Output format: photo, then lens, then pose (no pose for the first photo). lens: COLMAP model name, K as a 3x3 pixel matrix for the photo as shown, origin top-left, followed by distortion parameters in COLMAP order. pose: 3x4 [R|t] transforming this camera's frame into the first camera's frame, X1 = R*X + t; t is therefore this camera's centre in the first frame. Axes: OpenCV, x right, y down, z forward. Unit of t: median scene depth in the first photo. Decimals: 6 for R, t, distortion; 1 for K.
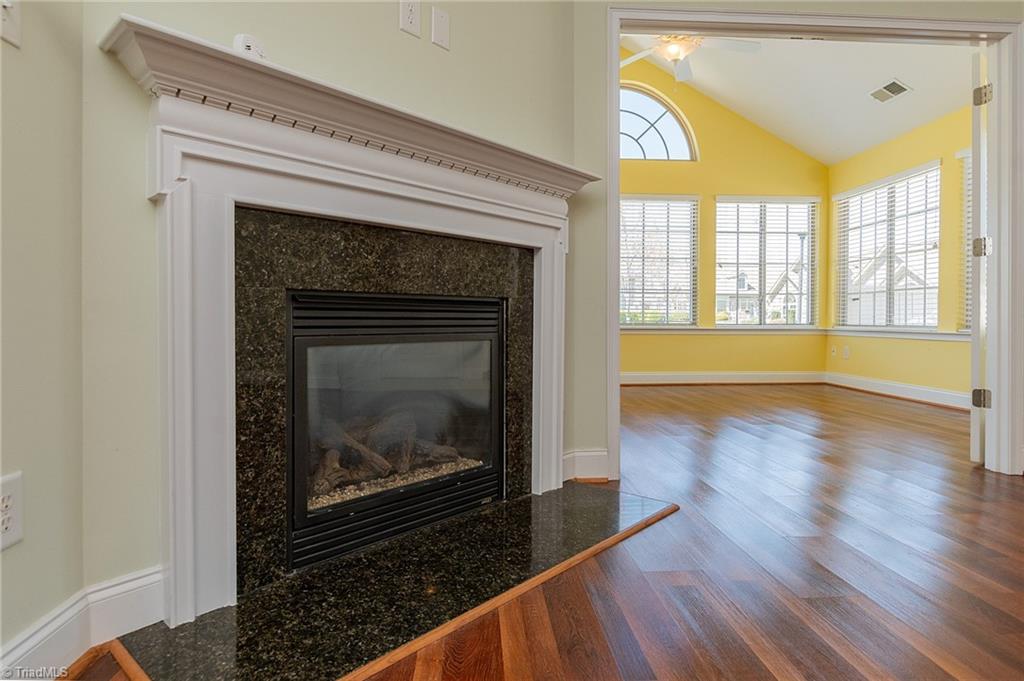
lens RADIAL K [[573.4, 0, 510.2], [0, 573.4, 325.3], [0, 0, 1]] dist [0.013721, 0.000130]
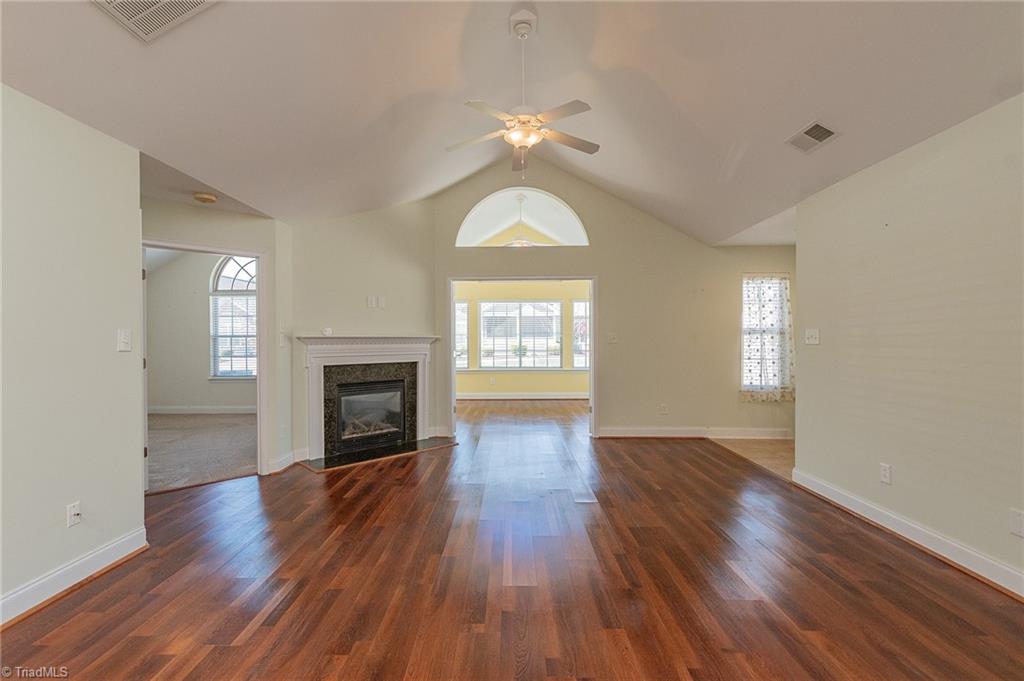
lens RADIAL K [[454.1, 0, 512.0], [0, 454.1, 340.5], [0, 0, 1]] dist [0.001810, 0.000096]
pose [[0.997713, -0.004032, -0.067466, 0.724085], [0.003602, 0.999972, -0.006501, -0.230095], [0.067490, 0.006243, 0.997700, -1.437499]]
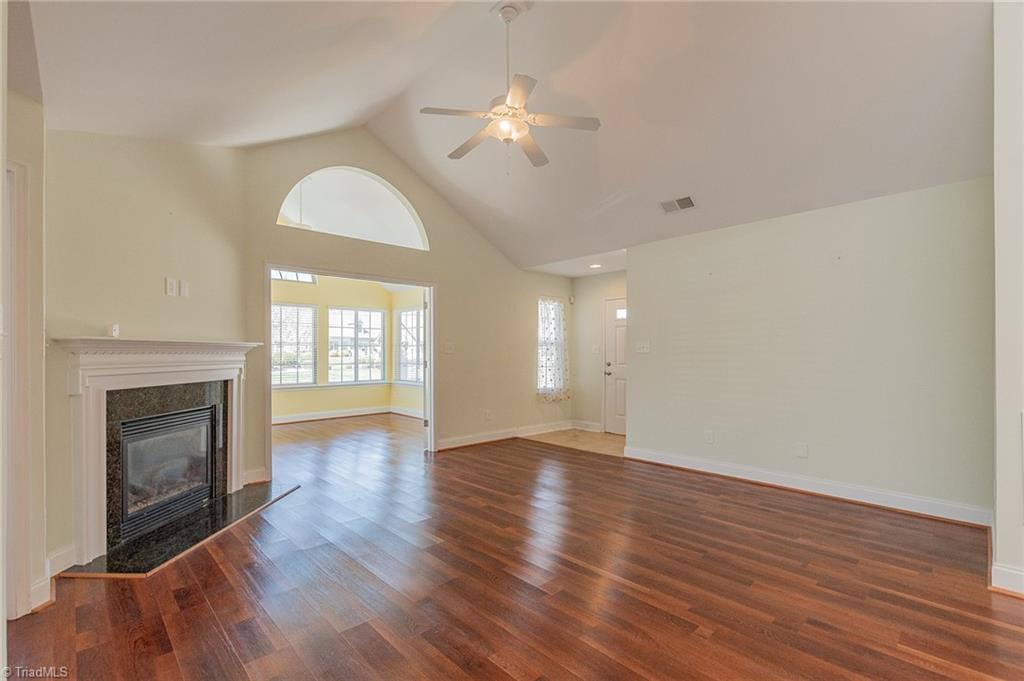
lens RADIAL K [[450.8, 0, 513.4], [0, 450.8, 353.2], [0, 0, 1]] dist [0.001641, -0.000030]
pose [[0.759433, -0.002650, 0.650580, -0.249828], [0.007807, 0.999957, -0.005041, -0.215934], [-0.650538, 0.008908, 0.759421, -0.988210]]
